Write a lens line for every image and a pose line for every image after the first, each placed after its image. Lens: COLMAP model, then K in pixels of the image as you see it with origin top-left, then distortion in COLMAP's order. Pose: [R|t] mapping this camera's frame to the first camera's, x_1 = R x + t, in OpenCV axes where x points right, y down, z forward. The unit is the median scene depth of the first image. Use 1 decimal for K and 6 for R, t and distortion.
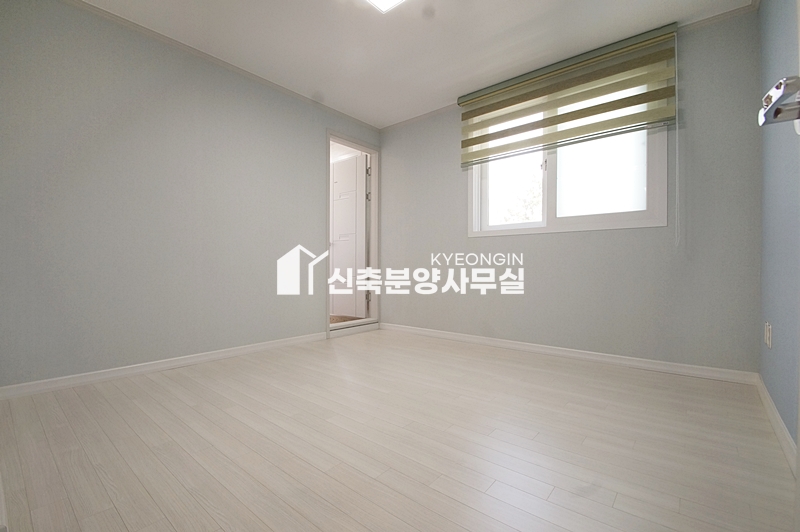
lens RADIAL K [[354.5, 0, 400.0], [0, 354.5, 266.0], [0, 0, 1]] dist [0.023997, -0.023286]
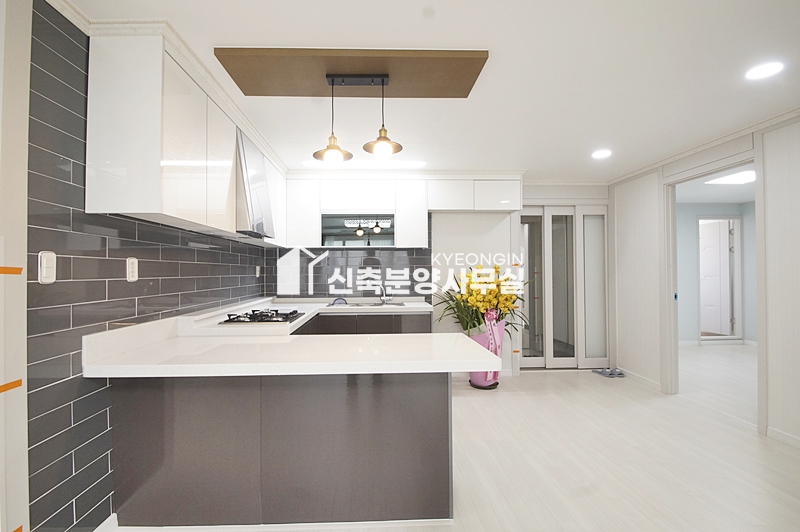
lens RADIAL K [[354.5, 0, 400.0], [0, 354.5, 266.0], [0, 0, 1]] dist [0.023997, -0.023286]
pose [[0.677884, -0.014023, -0.735035, 0.056007], [0.011735, 0.999897, -0.008253, -0.134507], [0.735075, -0.003031, 0.677979, -0.934401]]
